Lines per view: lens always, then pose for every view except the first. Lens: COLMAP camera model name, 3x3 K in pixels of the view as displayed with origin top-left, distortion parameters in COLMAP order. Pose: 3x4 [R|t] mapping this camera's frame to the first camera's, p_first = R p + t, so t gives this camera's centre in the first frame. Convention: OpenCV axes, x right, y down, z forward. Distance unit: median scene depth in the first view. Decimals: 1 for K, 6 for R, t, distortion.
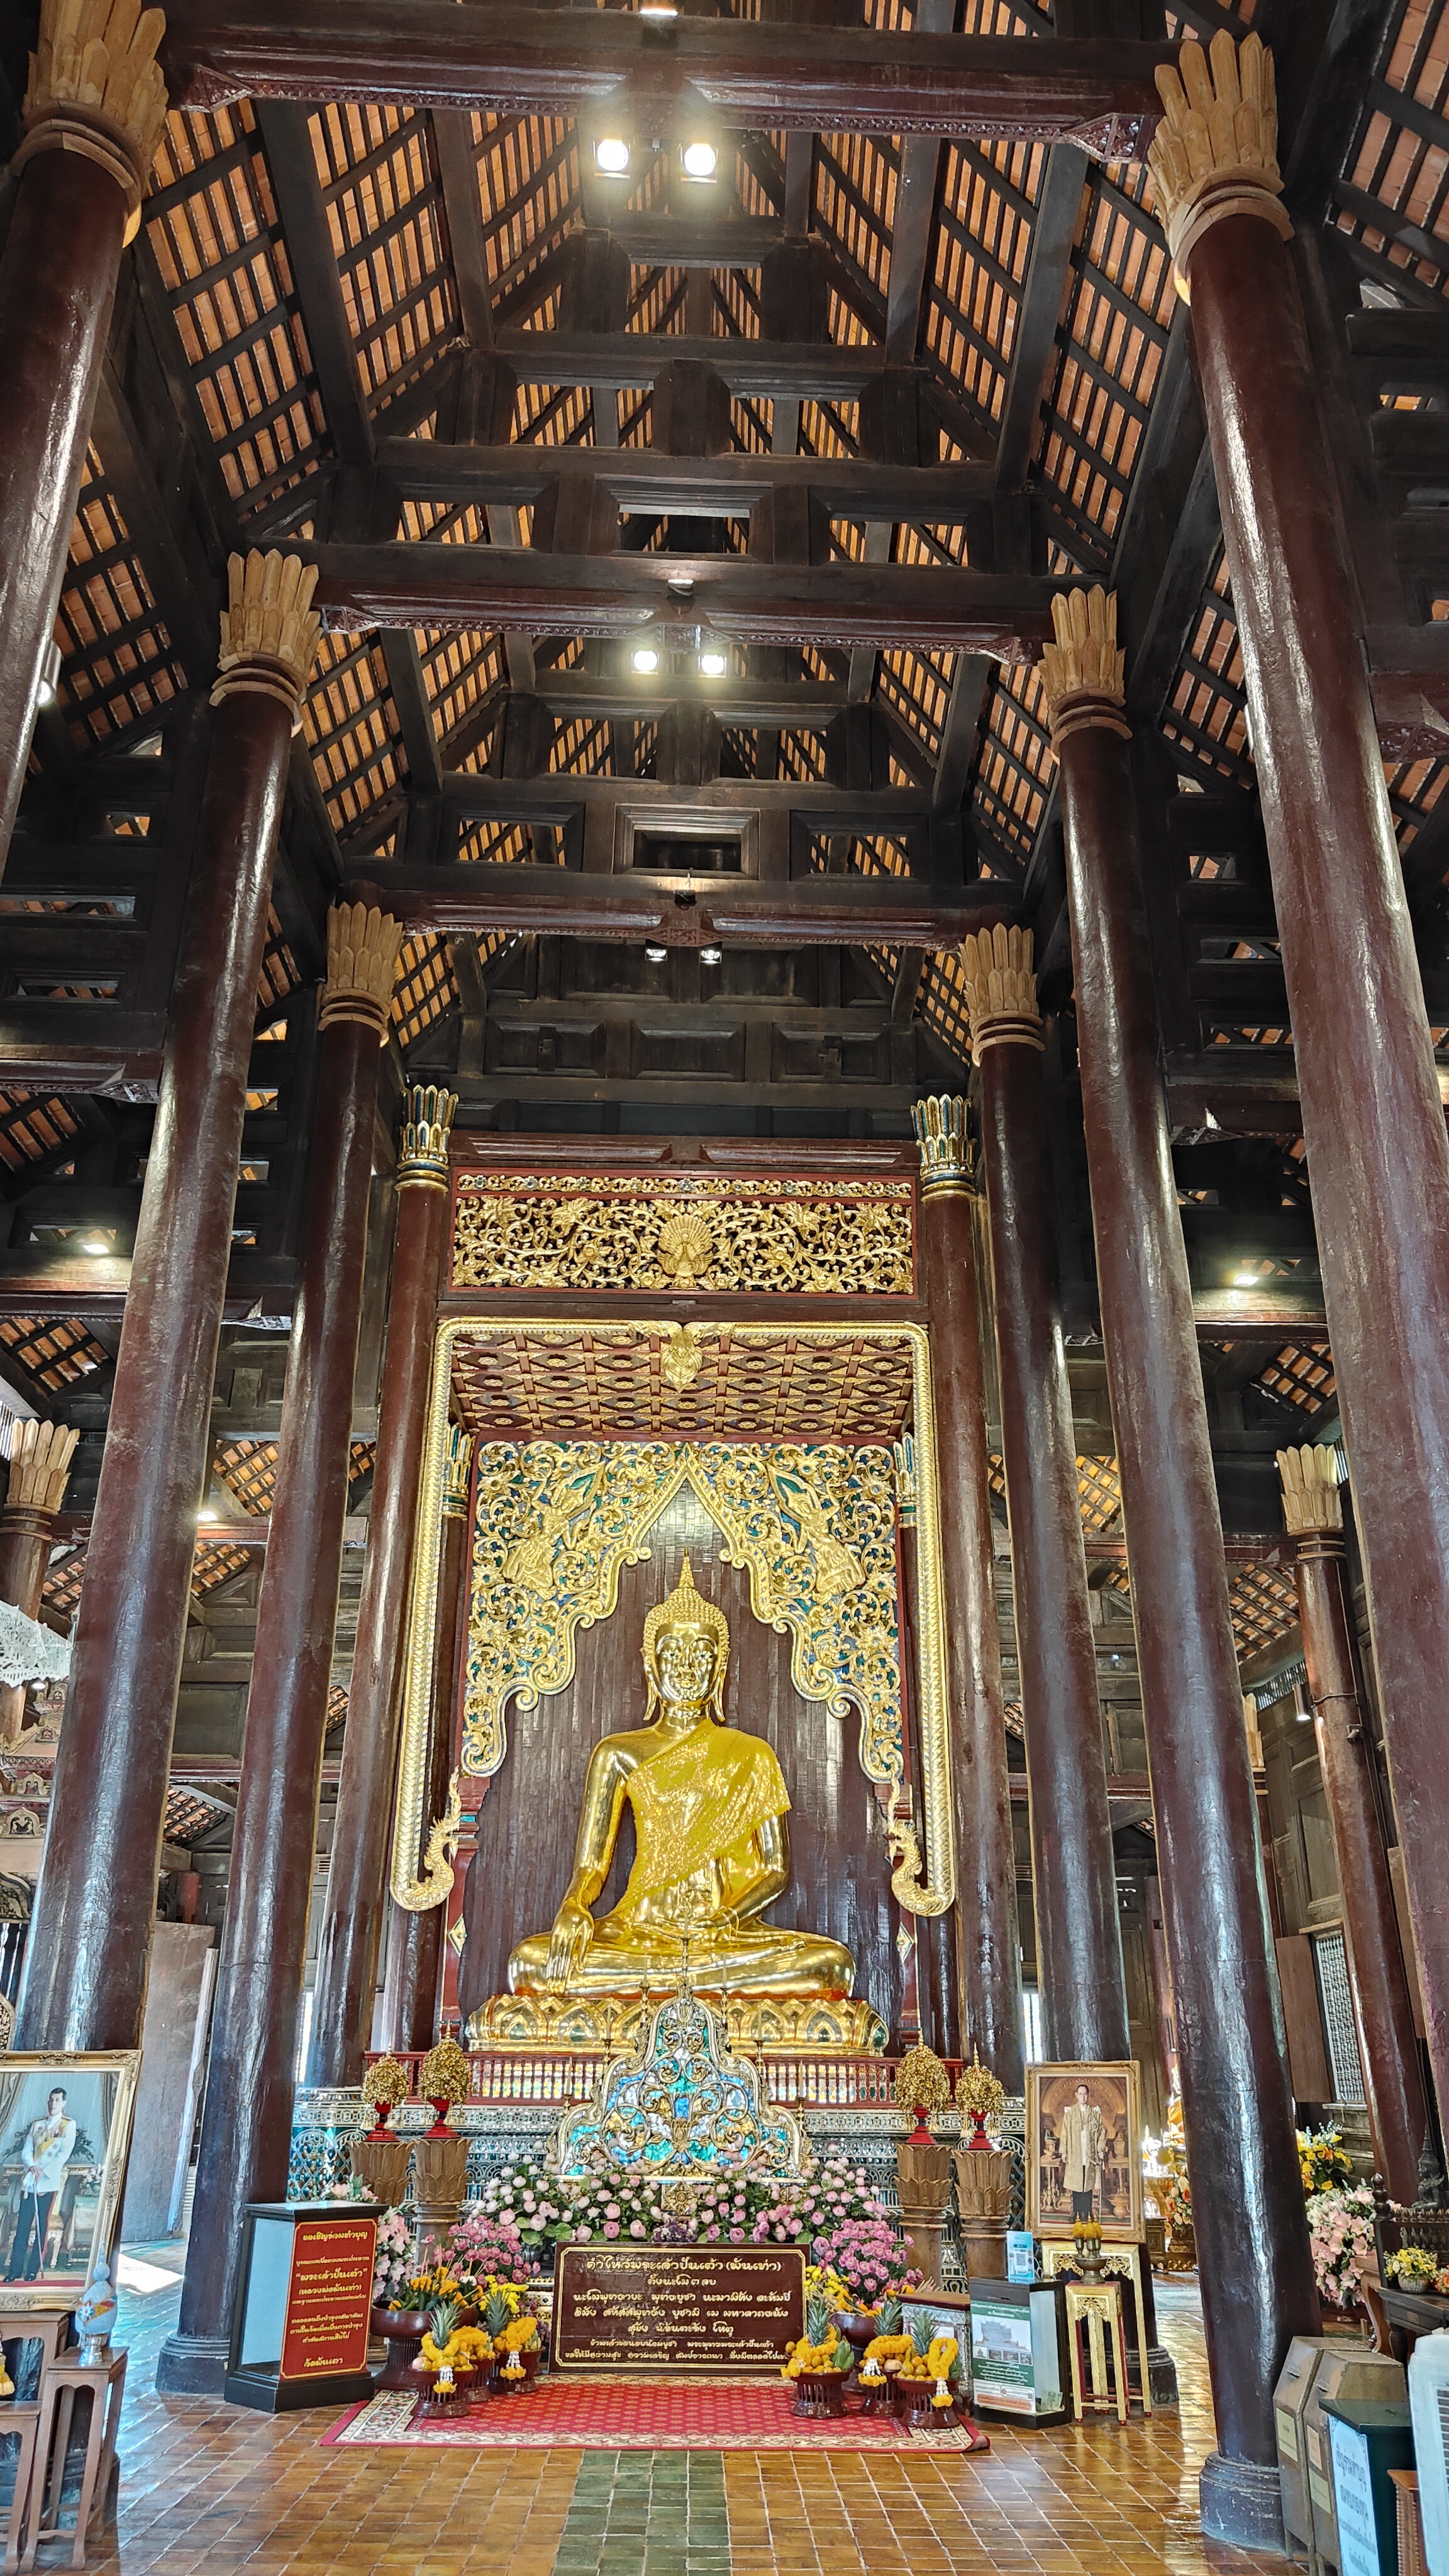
lens RADIAL K [[1792.4, 0, 721.7], [0, 1792.4, 1277.4], [0, 0, 1]] dist [0.014479, -0.009696]
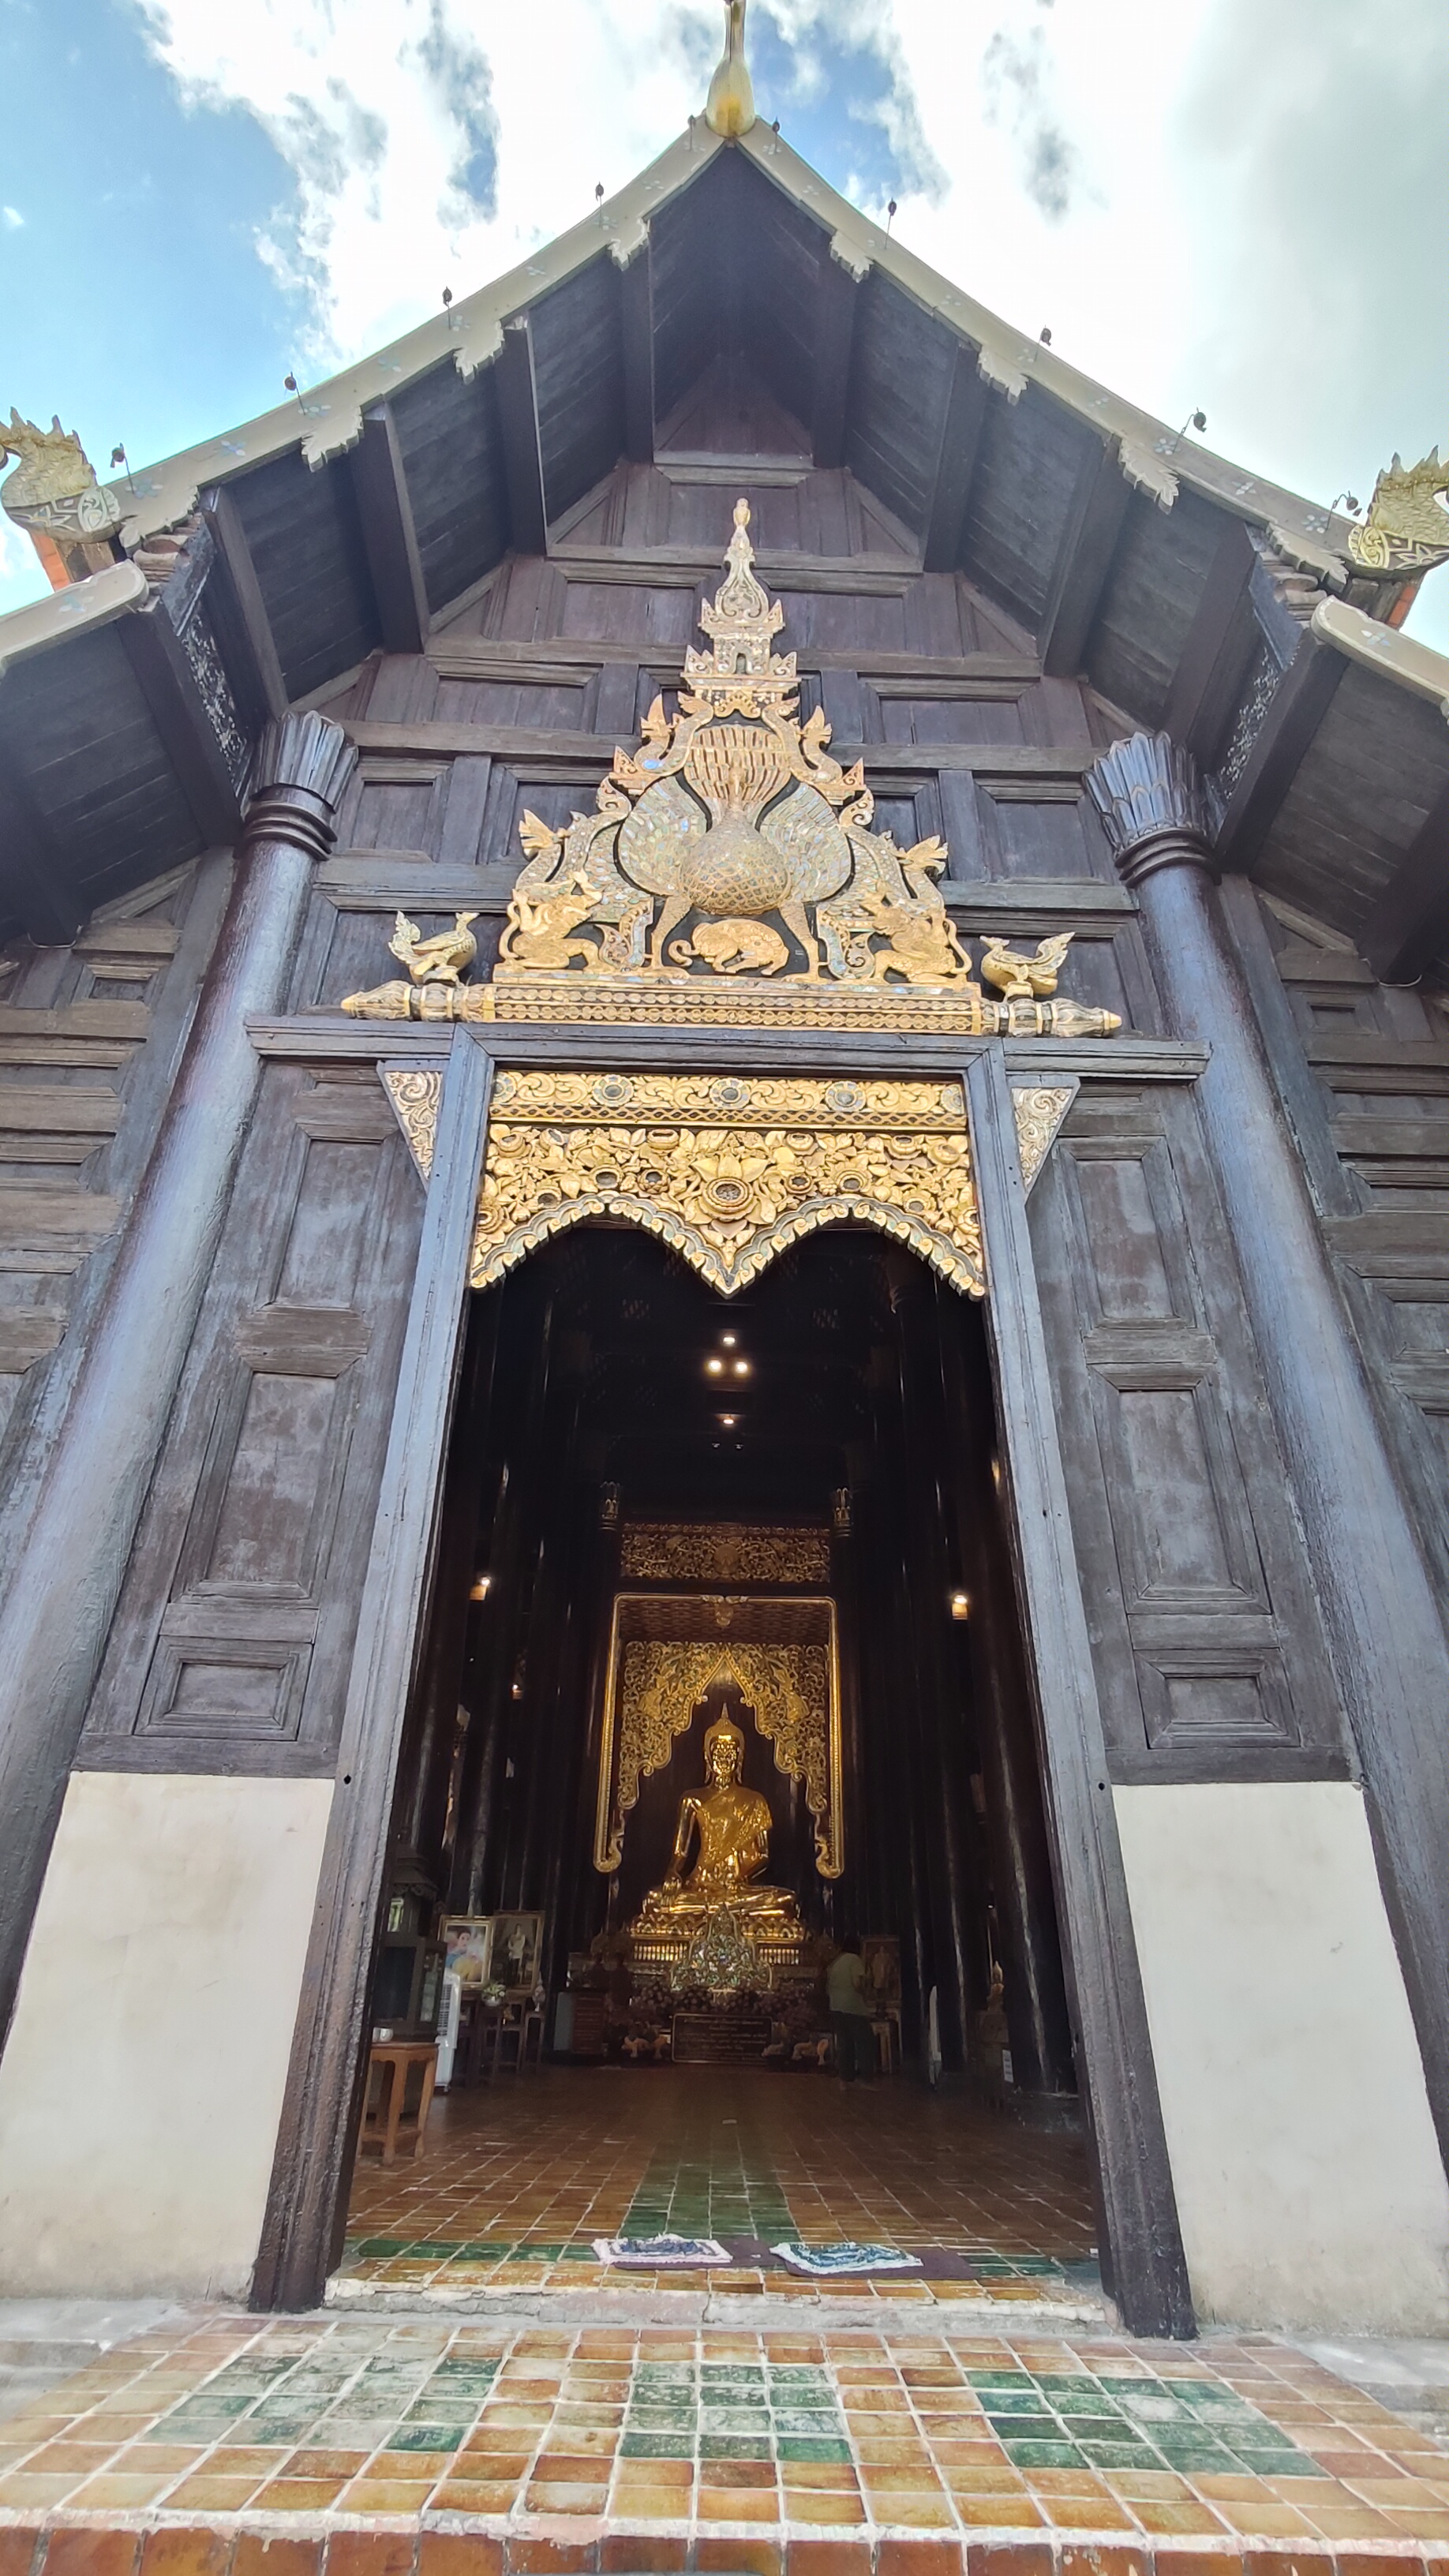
lens RADIAL K [[1183.7, 0, 725.1], [0, 1183.7, 1302.2], [0, 0, 1]] dist [0.002673, -0.001205]
pose [[0.999836, 0.009108, -0.015650, -0.001849], [-0.010996, 0.992083, -0.125103, -0.150525], [0.014387, 0.125255, 0.992020, -0.488156]]
